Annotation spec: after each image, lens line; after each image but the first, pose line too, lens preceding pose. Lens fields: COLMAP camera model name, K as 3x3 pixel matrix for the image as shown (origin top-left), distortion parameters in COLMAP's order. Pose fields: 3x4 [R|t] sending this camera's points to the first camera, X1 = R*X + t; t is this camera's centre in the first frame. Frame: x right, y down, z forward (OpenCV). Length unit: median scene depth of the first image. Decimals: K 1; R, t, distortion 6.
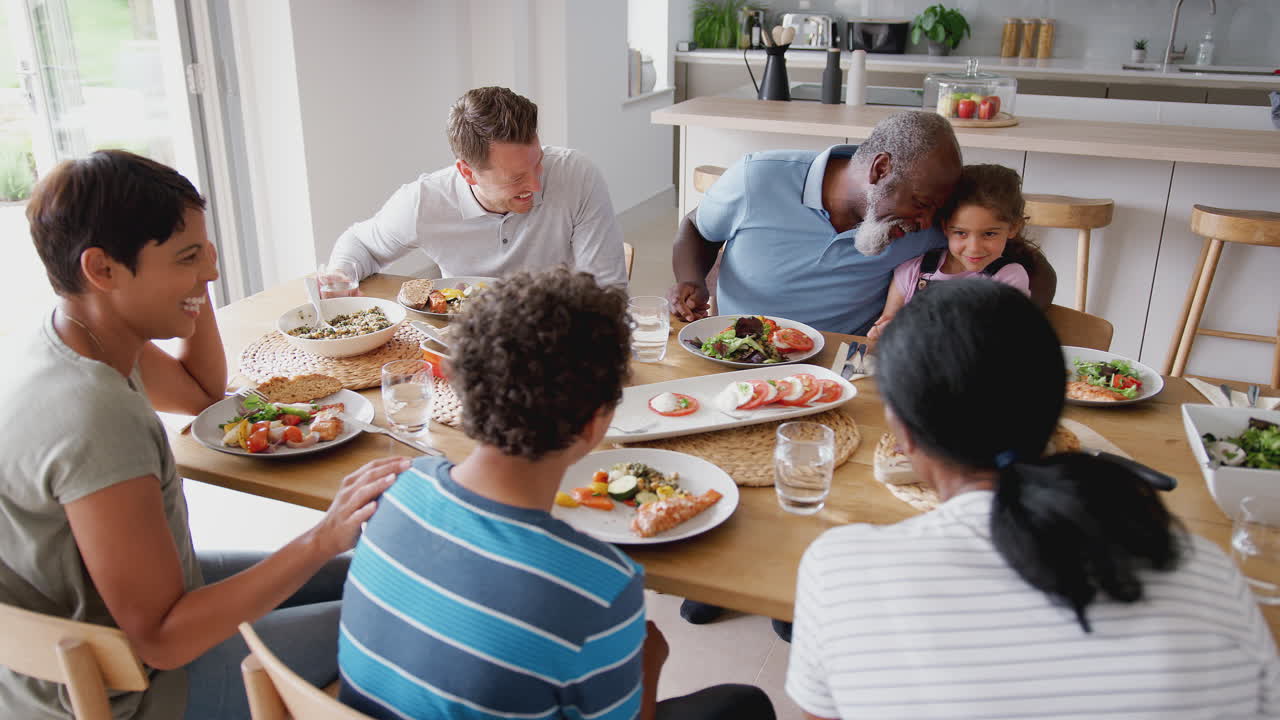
lens RADIAL K [[1077.2, 0, 640.0], [0, 1077.2, 360.0], [0, 0, 1]] dist [-0.035499, 0.012472]
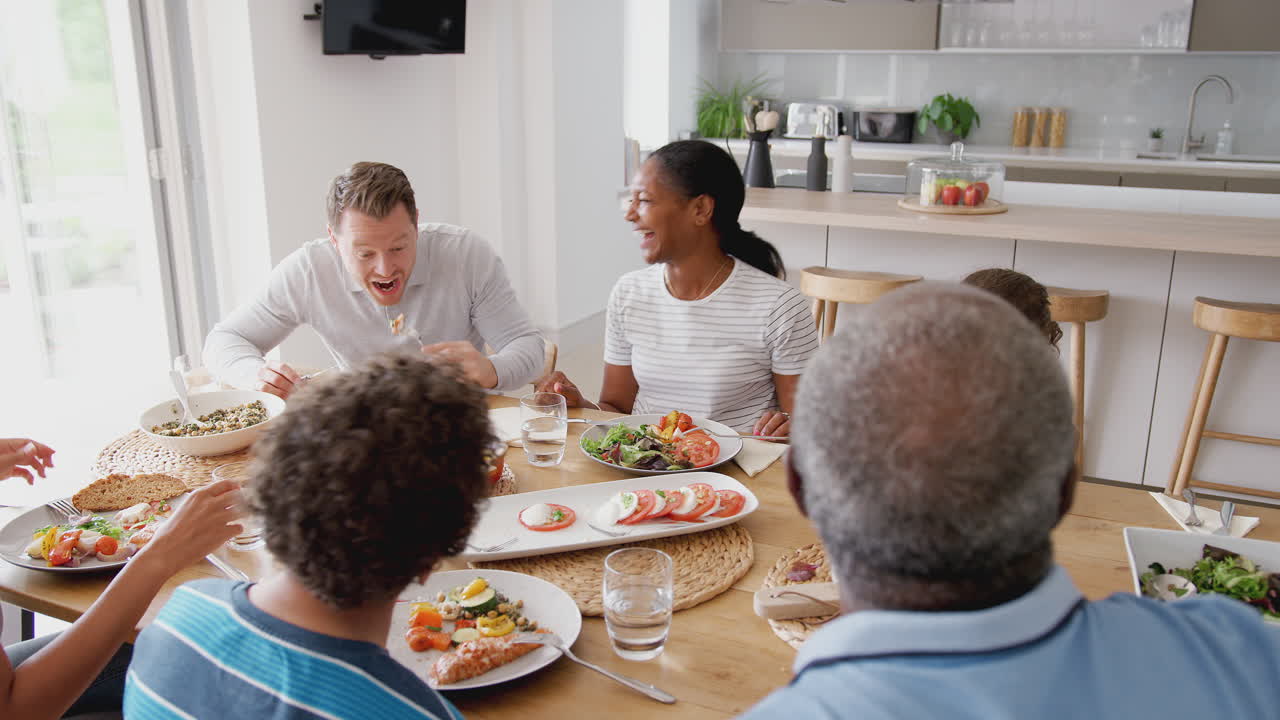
lens RADIAL K [[1081.6, 0, 640.0], [0, 1081.6, 360.0], [0, 0, 1]] dist [-0.038572, 0.009576]
pose [[0.999178, 0.008506, -0.039637, 0.115902], [-0.011856, 0.996306, -0.085052, -0.009879], [0.038768, 0.085452, 0.995588, 0.096653]]
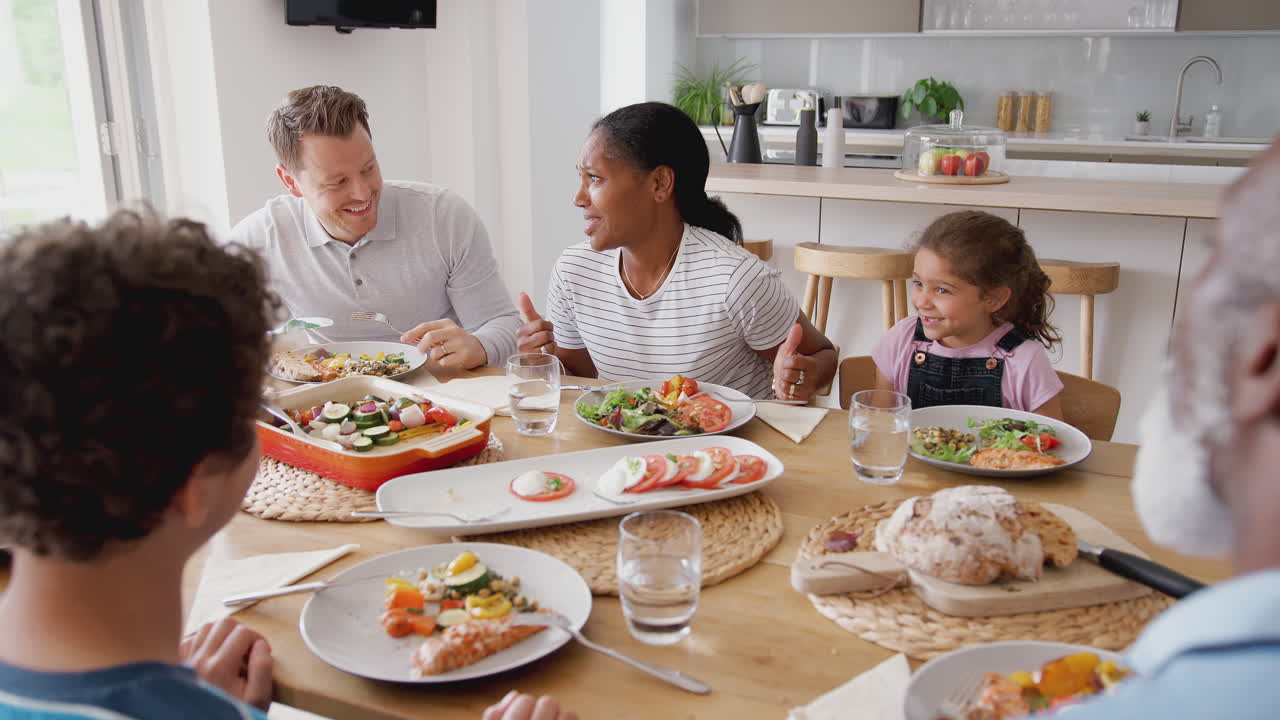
lens RADIAL K [[1077.2, 0, 640.0], [0, 1077.2, 360.0], [0, 0, 1]] dist [-0.035499, 0.012472]
pose [[0.999932, -0.000059, -0.011634, 0.090111], [-0.001003, 0.995827, -0.091251, 0.018085], [0.011591, 0.091256, 0.995760, 0.192370]]
